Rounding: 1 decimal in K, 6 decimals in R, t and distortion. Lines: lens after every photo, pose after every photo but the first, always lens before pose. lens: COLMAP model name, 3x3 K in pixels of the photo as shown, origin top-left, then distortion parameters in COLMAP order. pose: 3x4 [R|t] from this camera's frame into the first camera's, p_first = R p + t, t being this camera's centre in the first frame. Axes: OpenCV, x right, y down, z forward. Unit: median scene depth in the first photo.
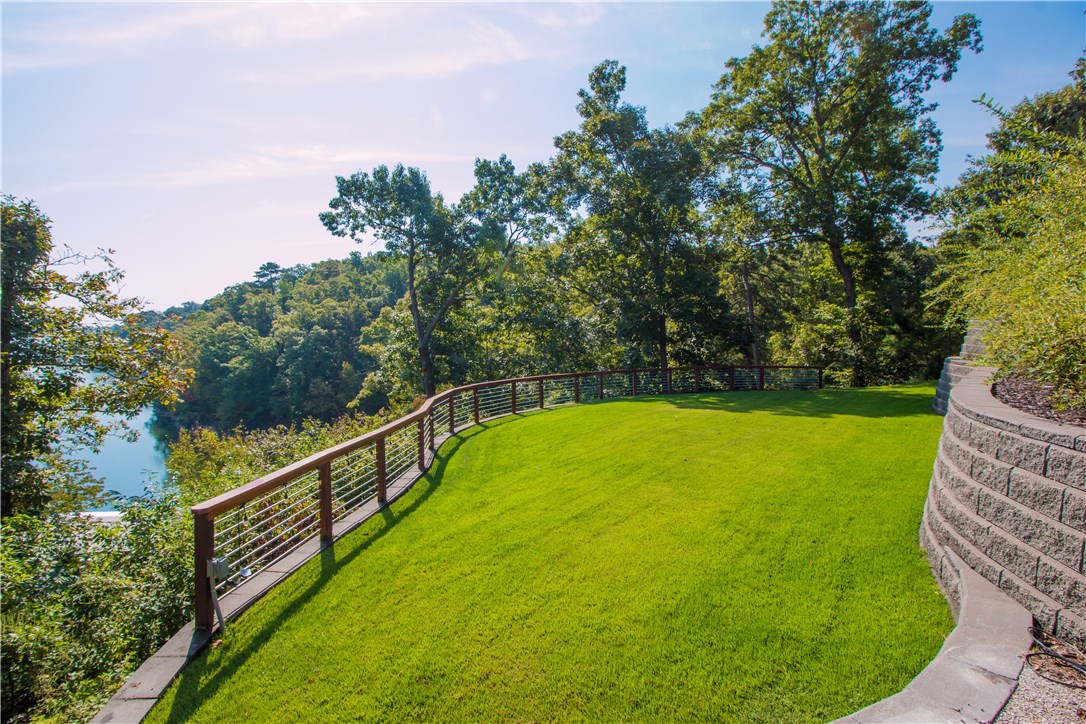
lens RADIAL K [[504.5, 0, 544.6], [0, 504.5, 357.0], [0, 0, 1]] dist [0.001392, -0.015272]
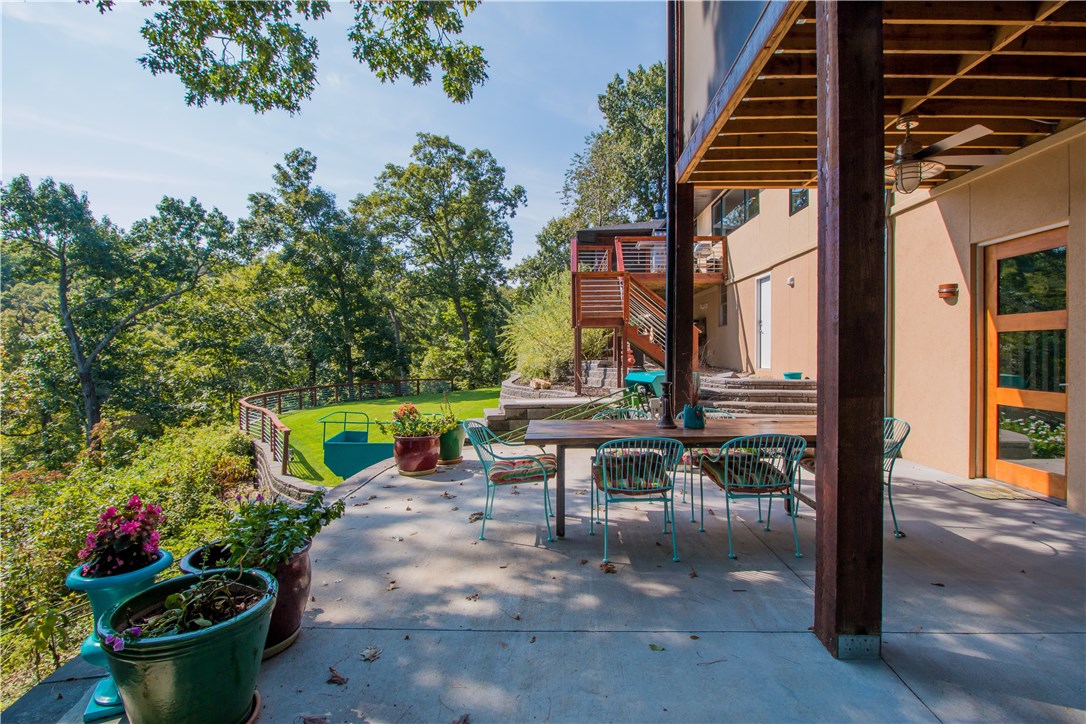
lens RADIAL K [[504.5, 0, 544.6], [0, 504.5, 357.0], [0, 0, 1]] dist [0.001392, -0.015272]
pose [[0.758722, -0.004972, 0.651396, -0.219198], [0.029106, 0.999231, -0.026274, 0.001538], [-0.650764, 0.038894, 0.758283, -0.329605]]
